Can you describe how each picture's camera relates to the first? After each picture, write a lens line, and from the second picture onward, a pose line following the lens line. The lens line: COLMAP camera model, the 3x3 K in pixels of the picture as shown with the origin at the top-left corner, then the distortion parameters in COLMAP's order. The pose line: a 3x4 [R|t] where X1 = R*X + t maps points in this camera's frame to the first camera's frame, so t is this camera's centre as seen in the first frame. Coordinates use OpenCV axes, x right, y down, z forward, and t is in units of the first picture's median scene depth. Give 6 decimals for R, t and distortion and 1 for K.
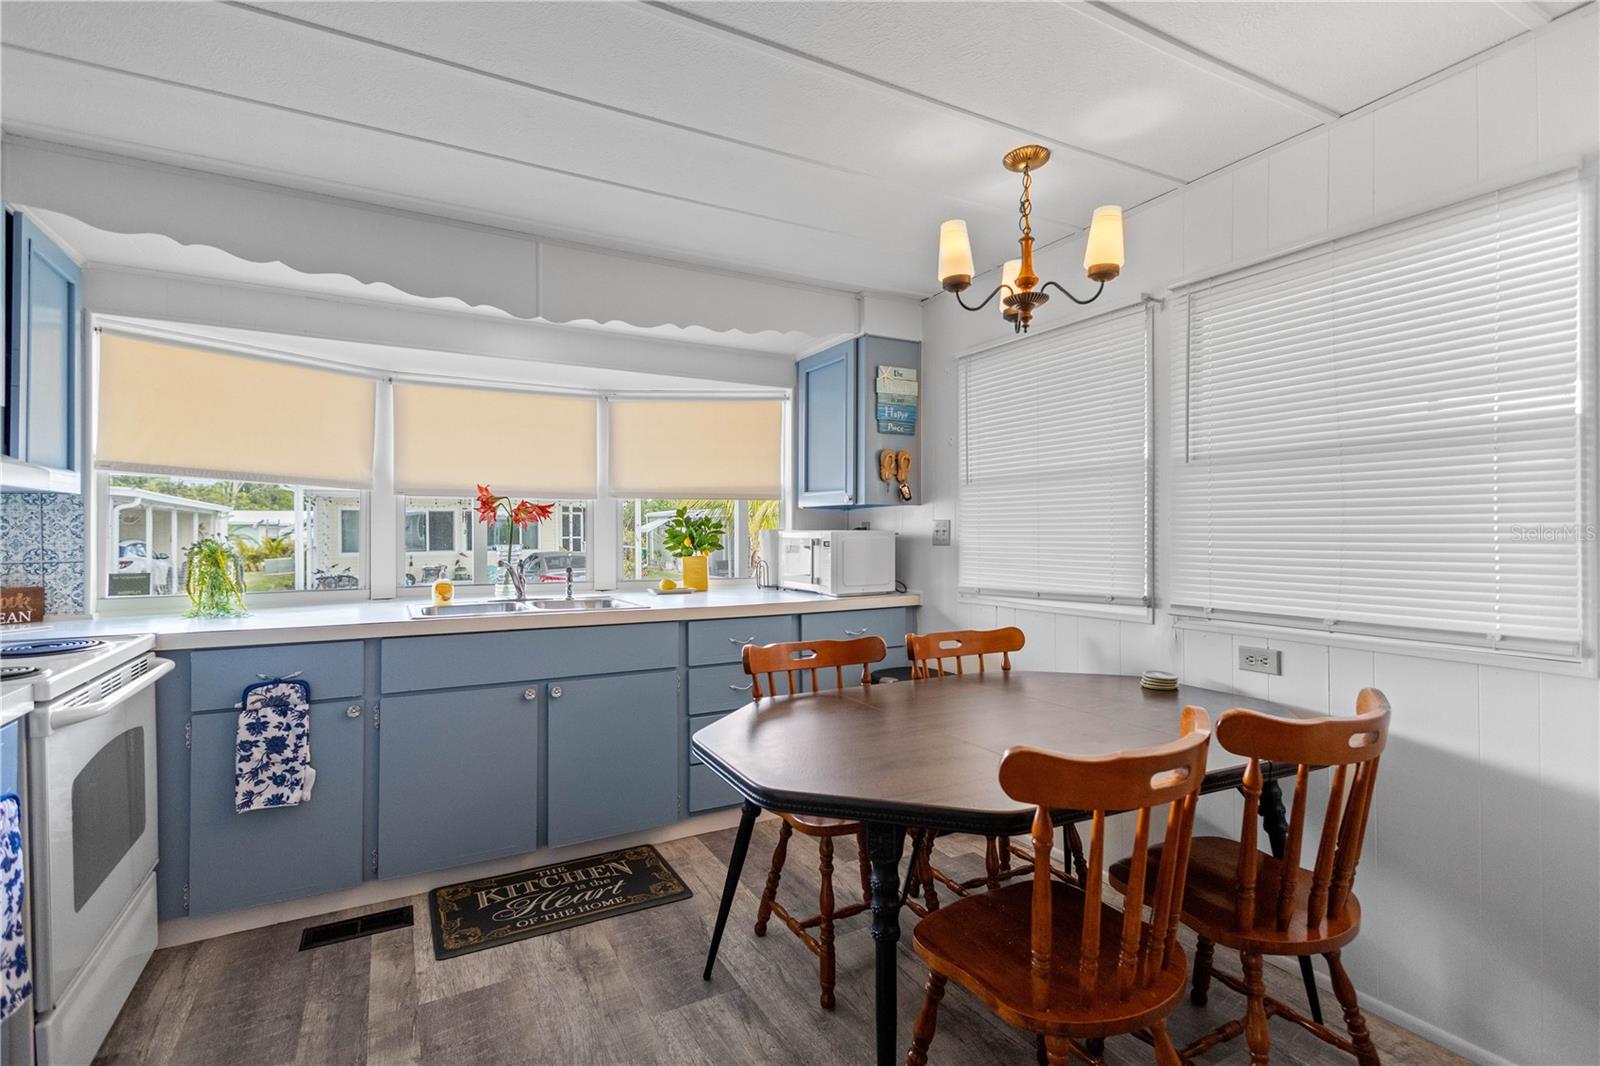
lens RADIAL K [[761.2, 0, 798.4], [0, 761.2, 543.1], [0, 0, 1]] dist [0.004326, 0.000135]
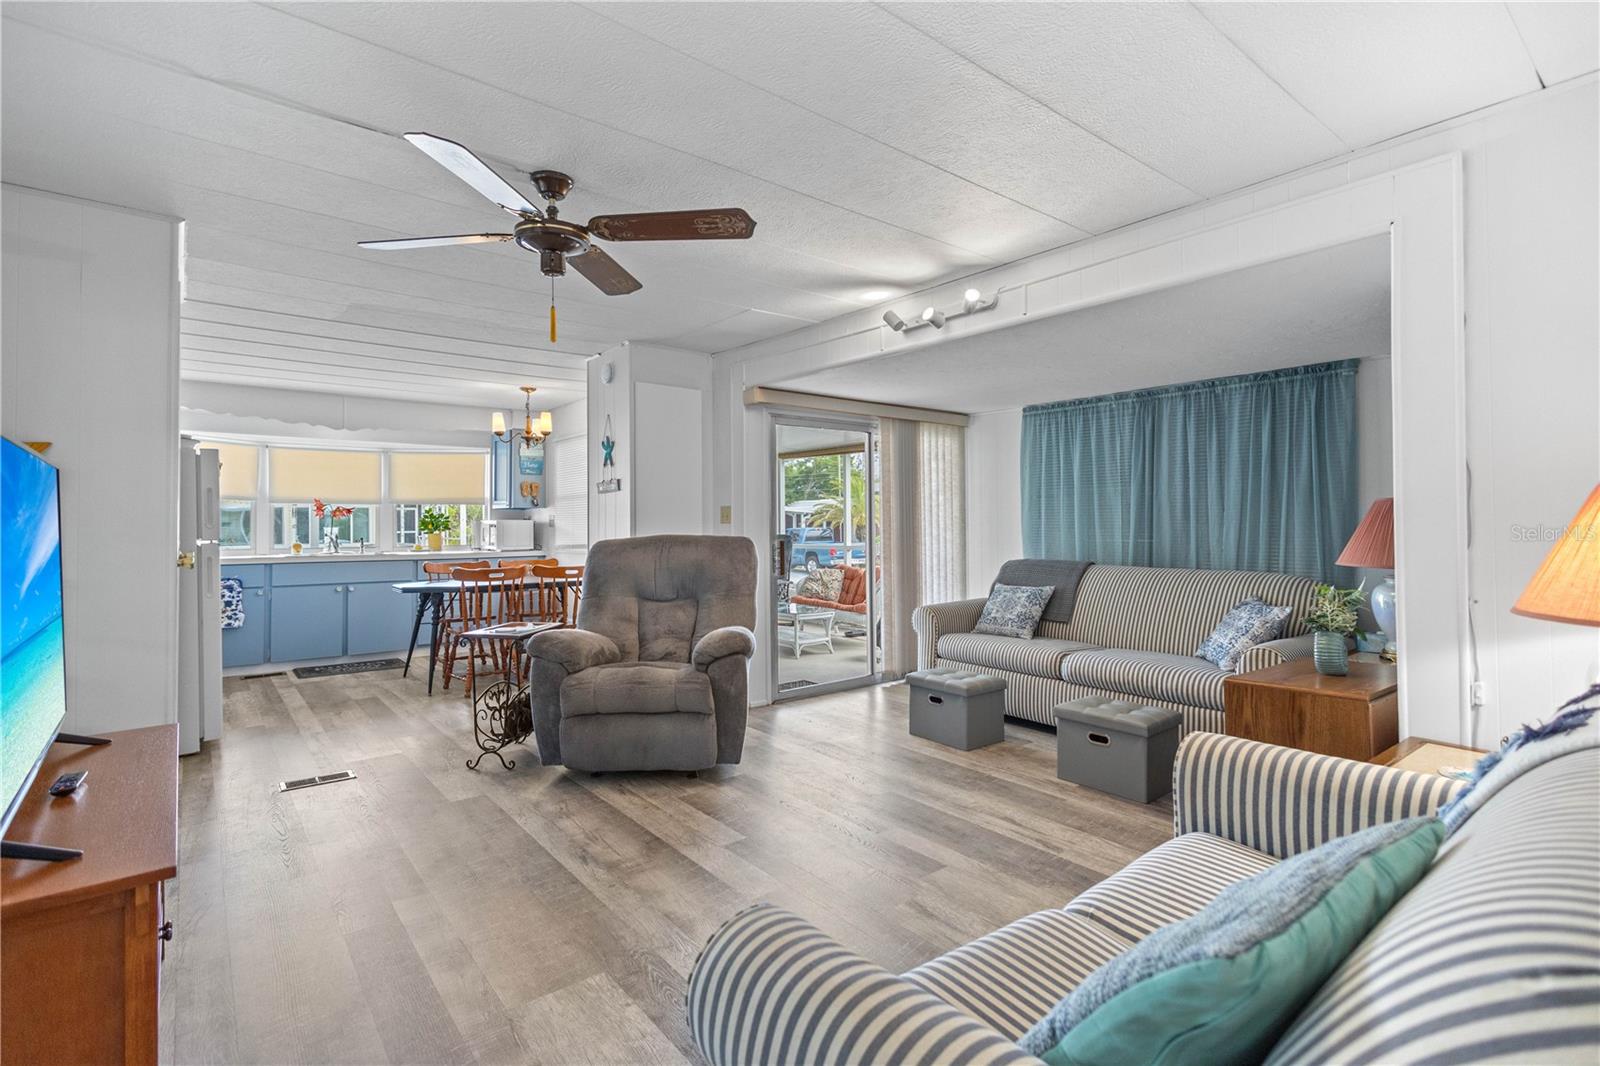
lens RADIAL K [[761.2, 0, 804.7], [0, 761.2, 520.3], [0, 0, 1]] dist [0.004326, 0.000135]
pose [[0.983162, -0.002967, 0.182710, 0.609642], [0.007133, 0.999729, -0.022149, 0.045898], [-0.182595, 0.023079, 0.982917, -1.528712]]
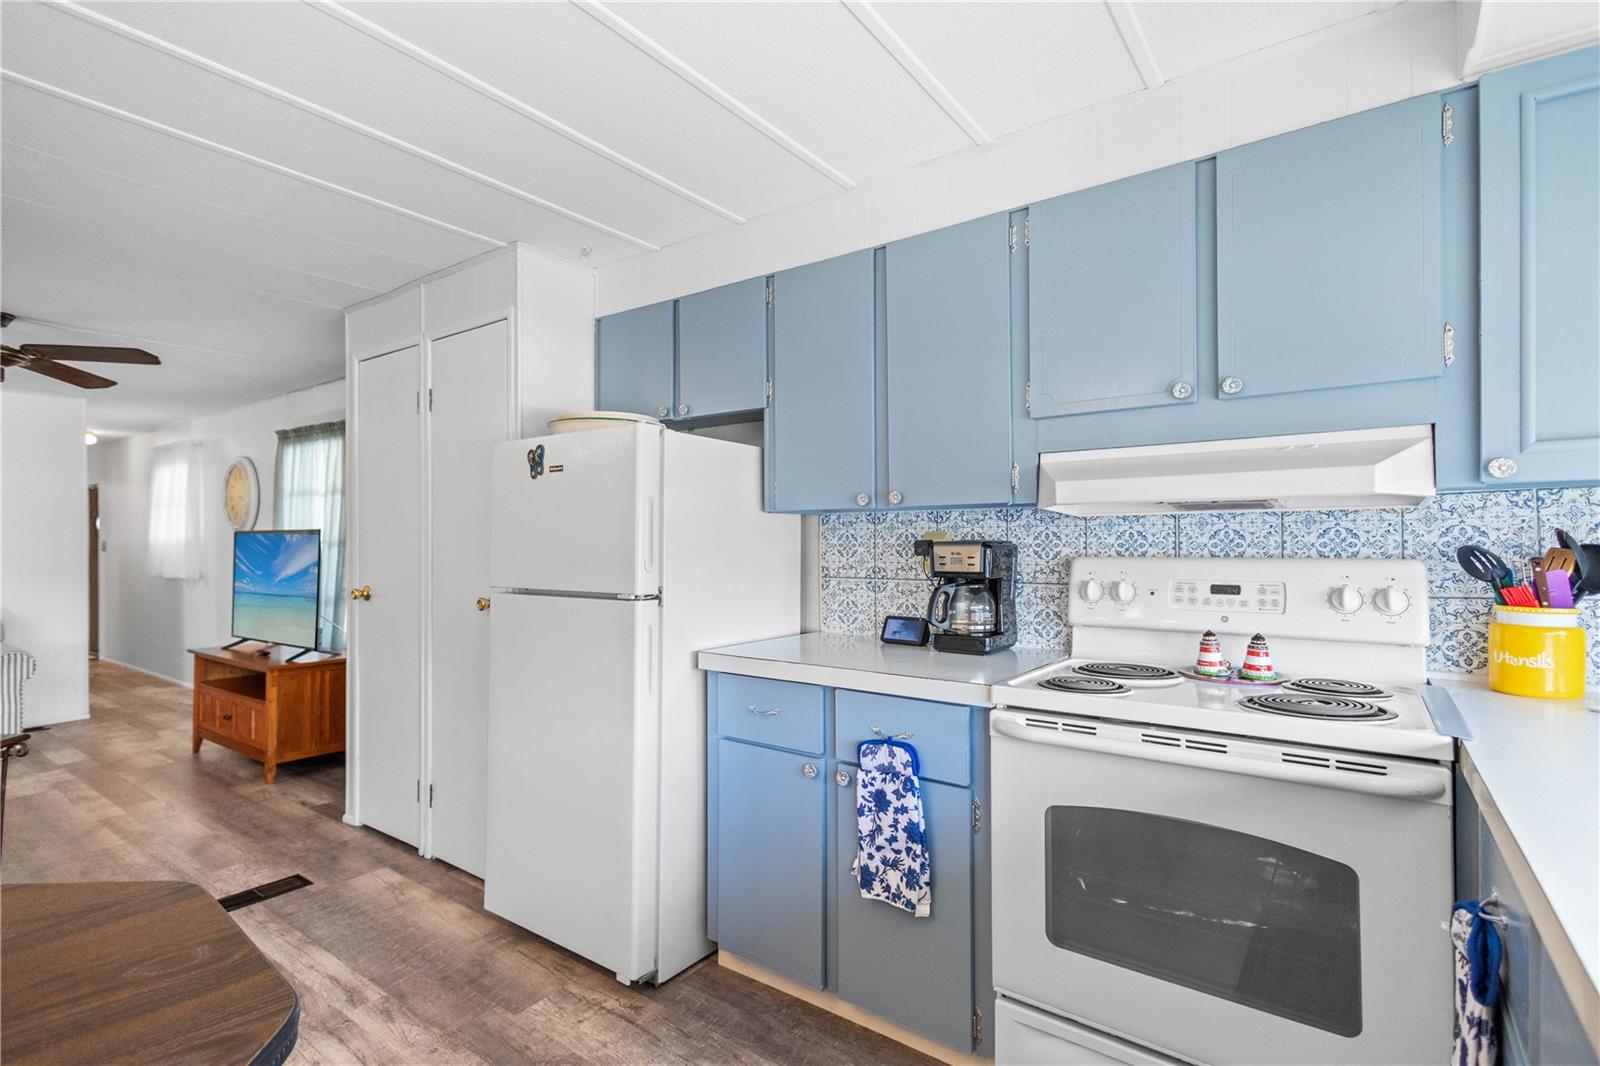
lens RADIAL K [[761.2, 0, 801.7], [0, 761.2, 538.1], [0, 0, 1]] dist [0.004326, 0.000135]
pose [[-0.900654, -0.000843, -0.434536, -0.171692], [-0.000797, 1.000000, -0.000288, -0.023381], [0.434537, 0.000087, -0.900654, 1.274040]]
